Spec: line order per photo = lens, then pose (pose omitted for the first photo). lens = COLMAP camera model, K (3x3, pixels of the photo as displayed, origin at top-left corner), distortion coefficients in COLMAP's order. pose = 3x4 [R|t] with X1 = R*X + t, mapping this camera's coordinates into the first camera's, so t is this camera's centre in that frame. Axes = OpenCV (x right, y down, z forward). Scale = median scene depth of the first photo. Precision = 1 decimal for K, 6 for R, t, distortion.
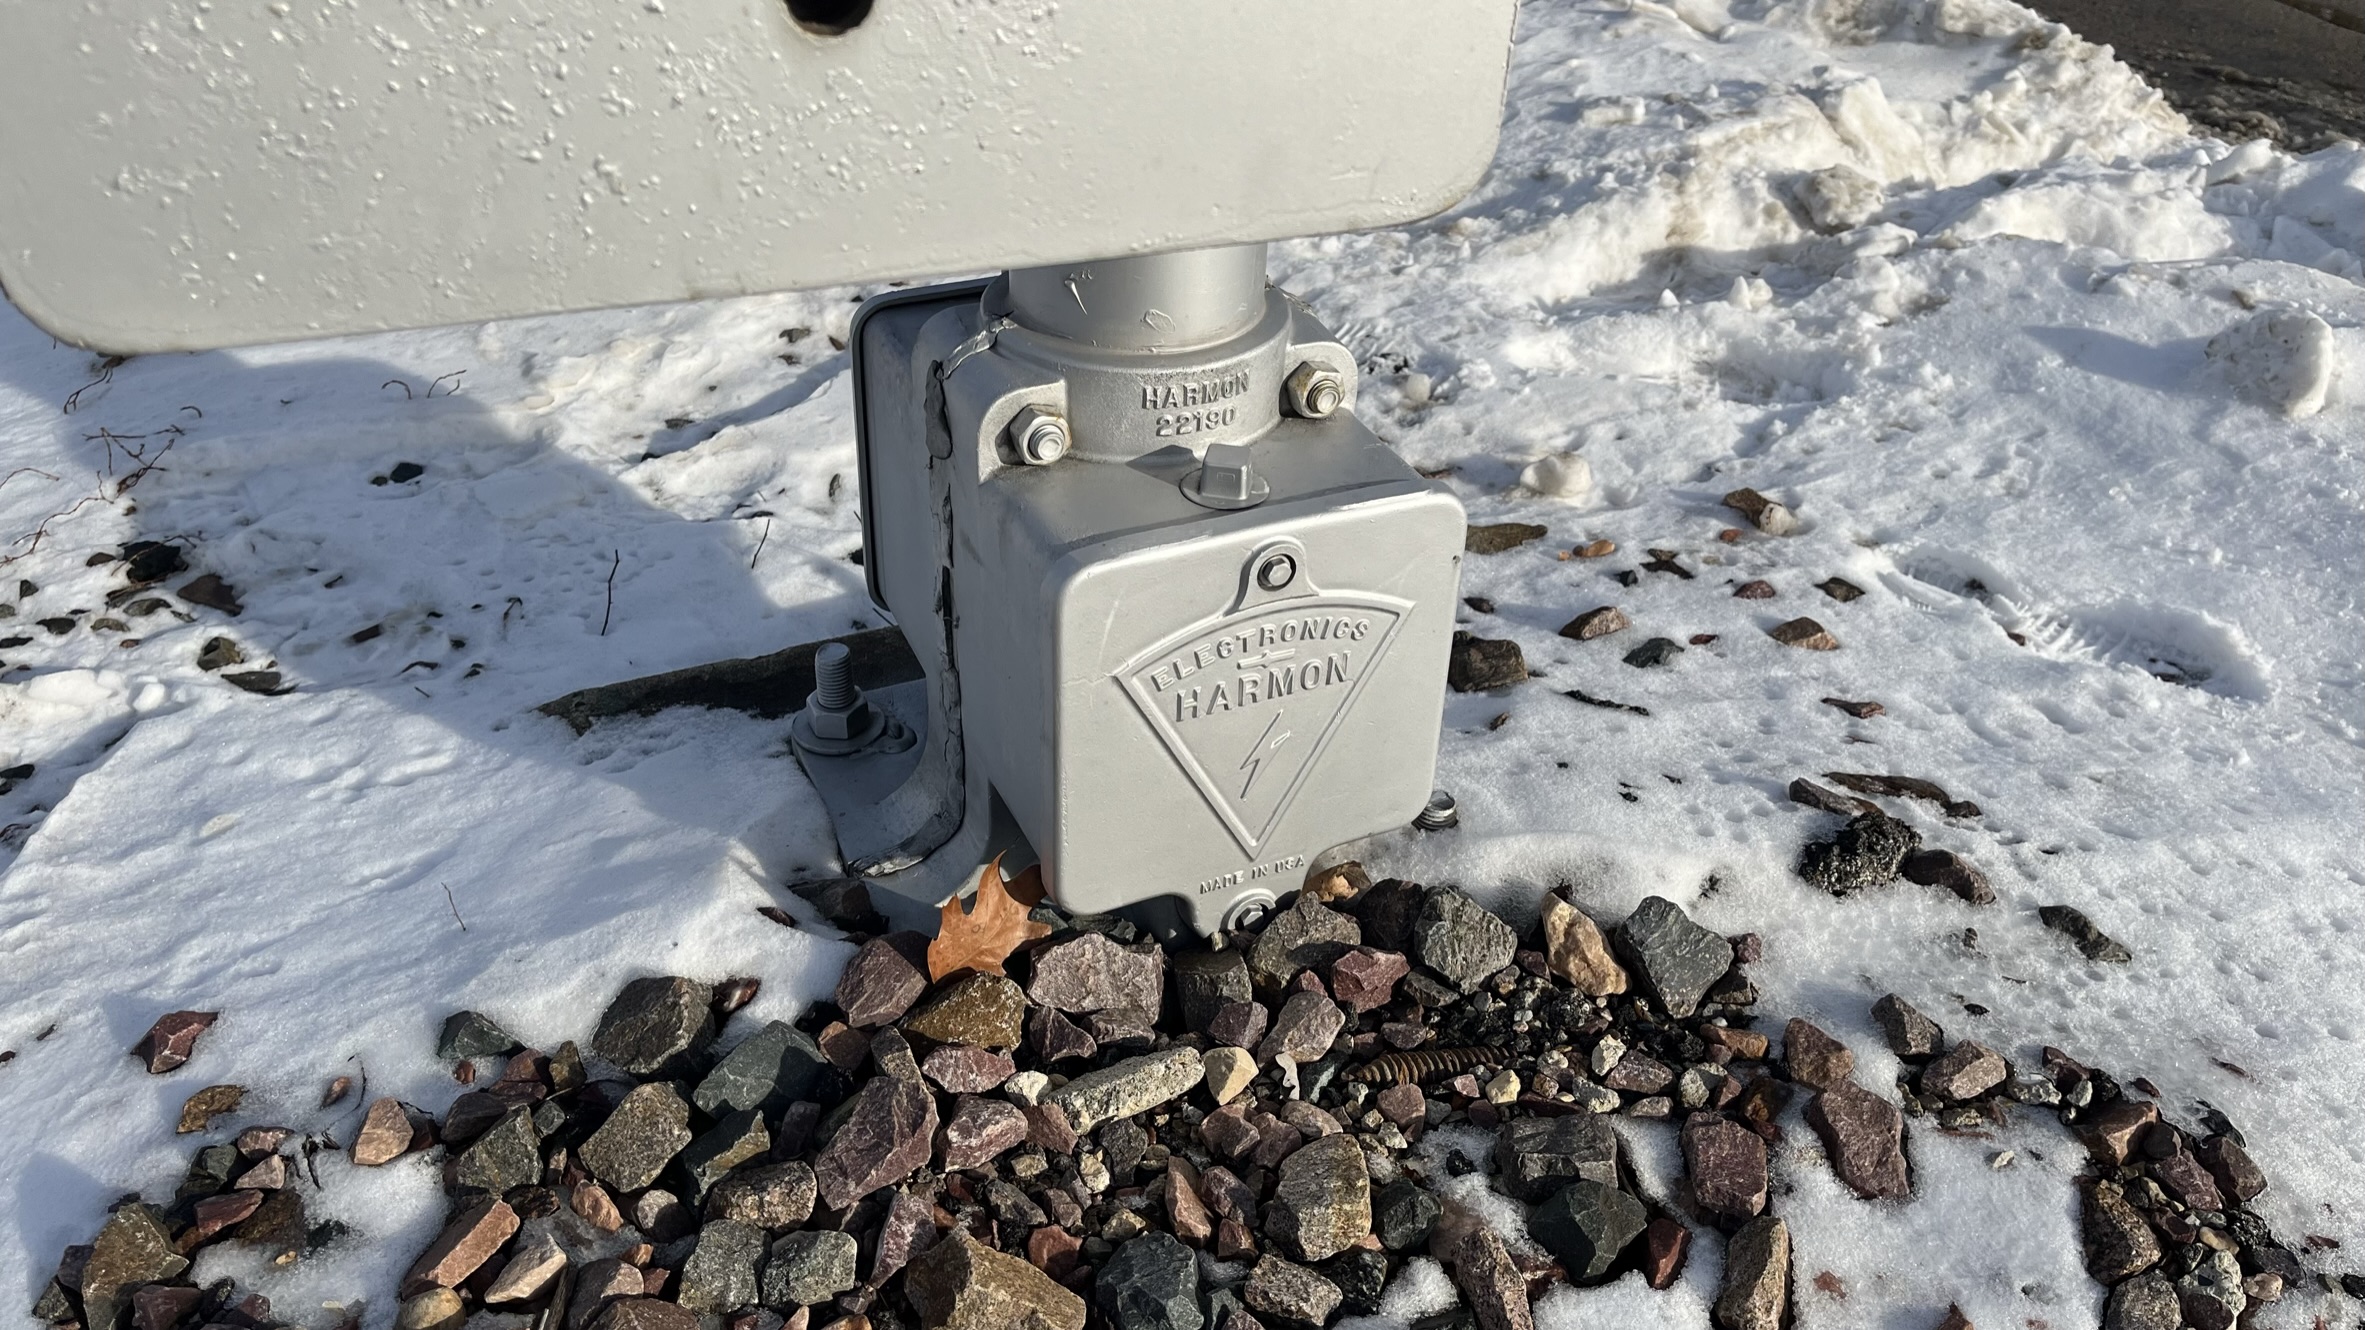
lens RADIAL K [[1779.3, 0, 1182.5], [0, 1779.3, 665.0], [0, 0, 1]] dist [0.066894, -0.104724]
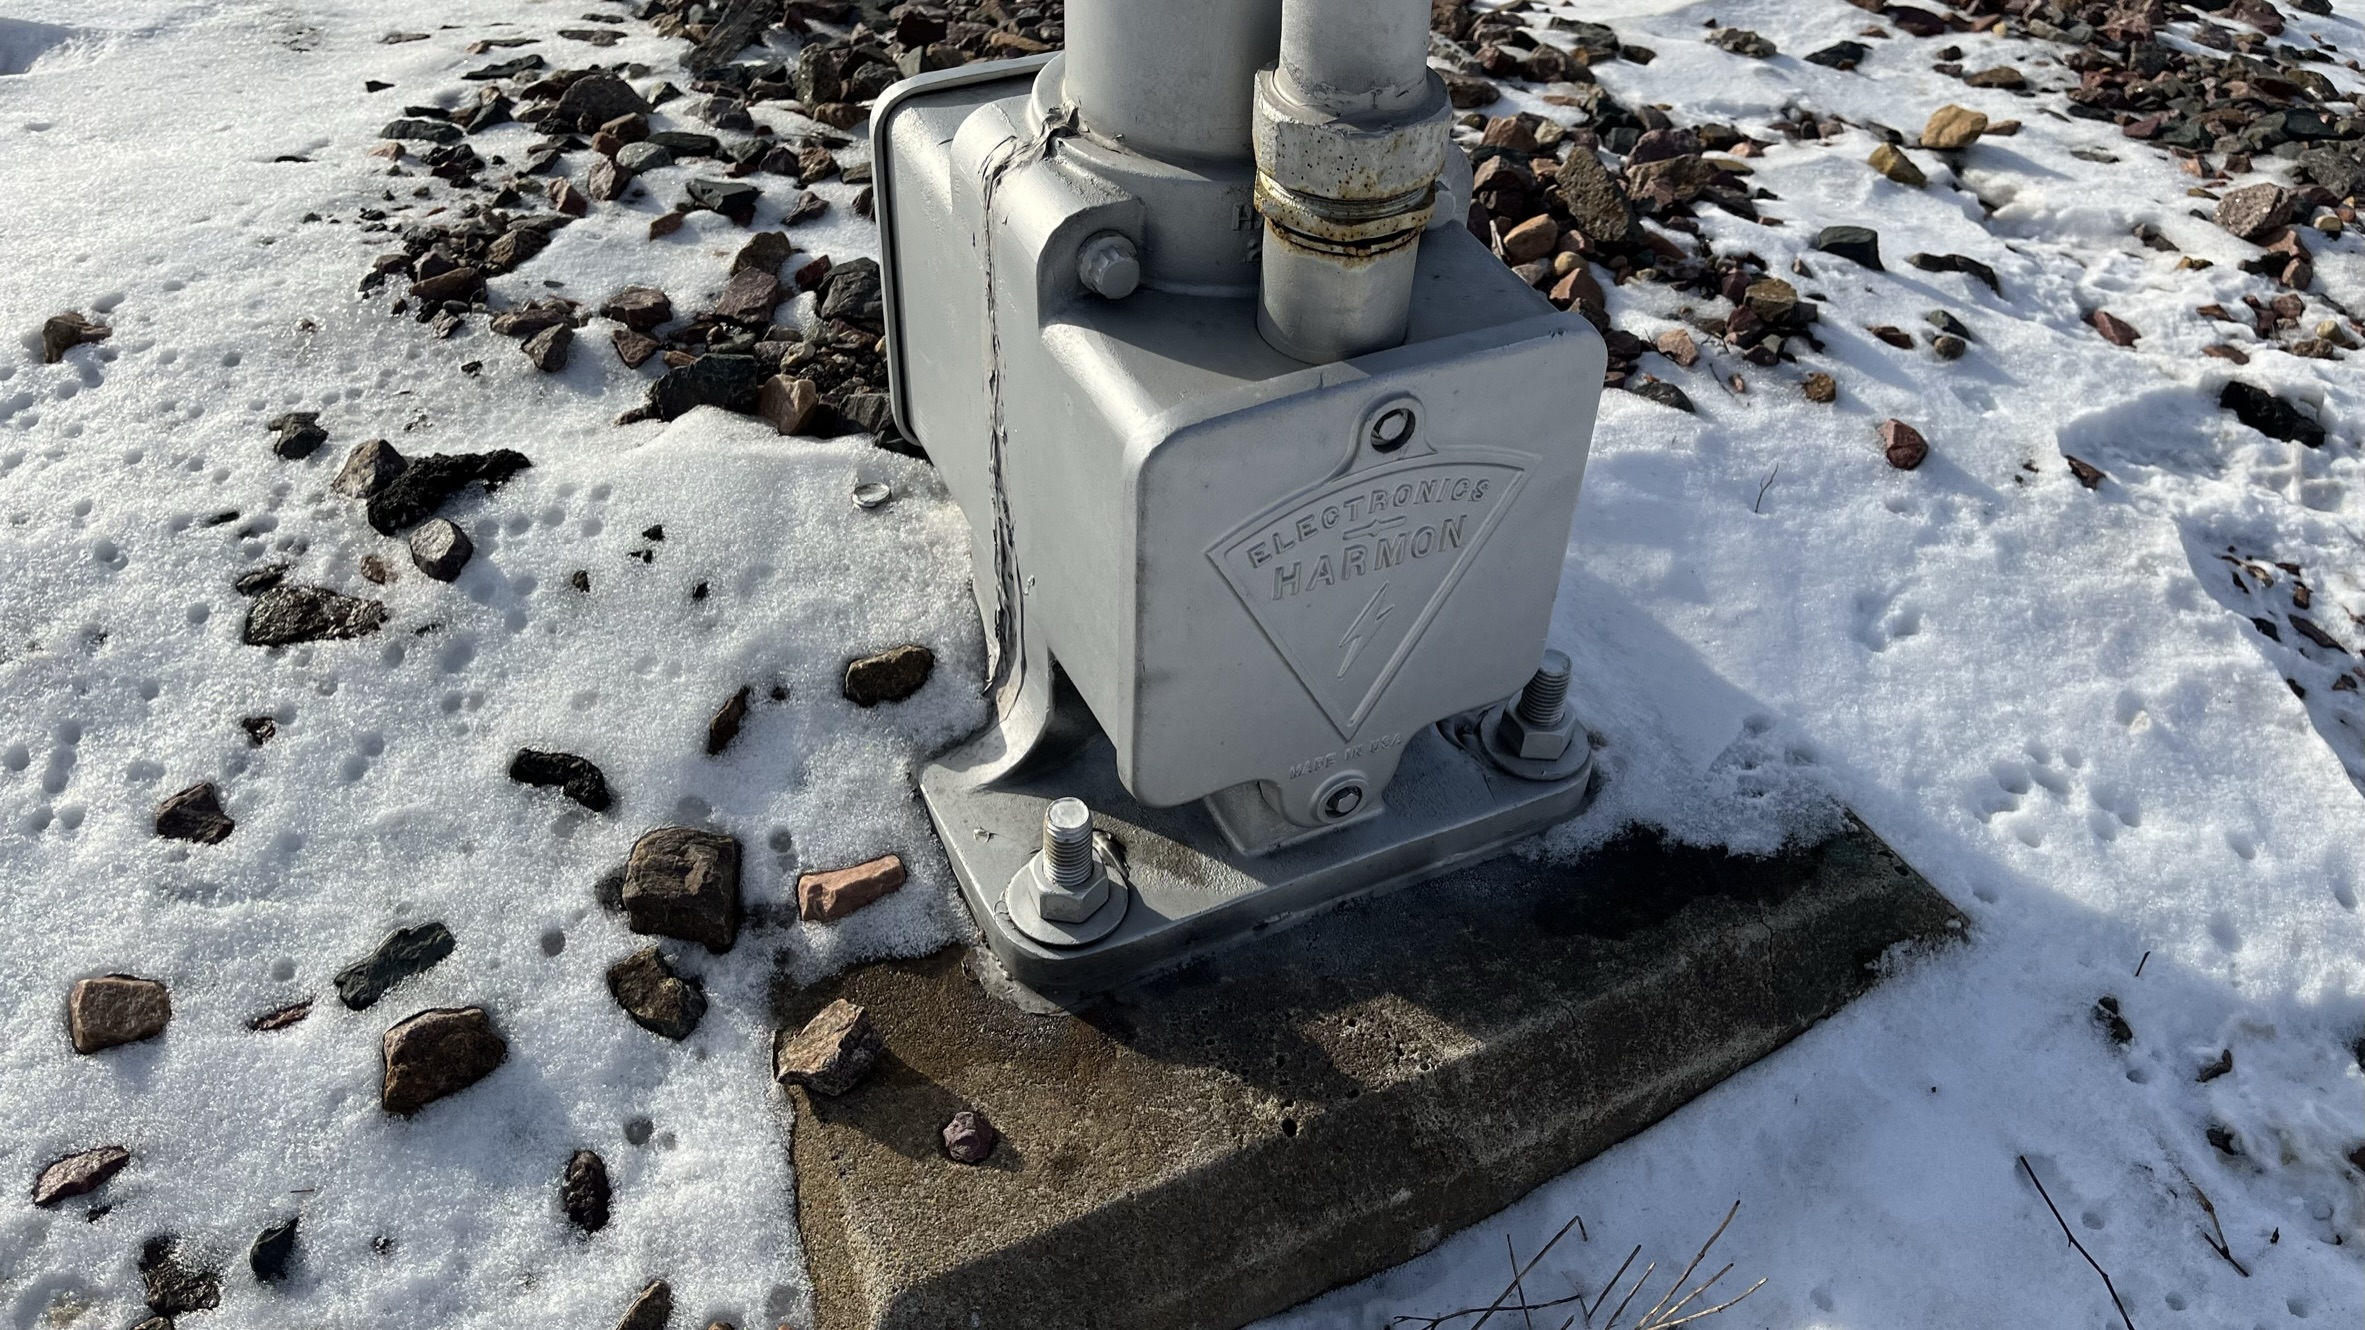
lens RADIAL K [[1779.3, 0, 1182.5], [0, 1779.3, 665.0], [0, 0, 1]] dist [0.066894, -0.104724]
pose [[-0.997087, -0.043921, -0.062364, 0.029756], [-0.070833, 0.229772, 0.970663, -0.901742], [-0.028303, 0.972253, -0.232214, 1.361179]]
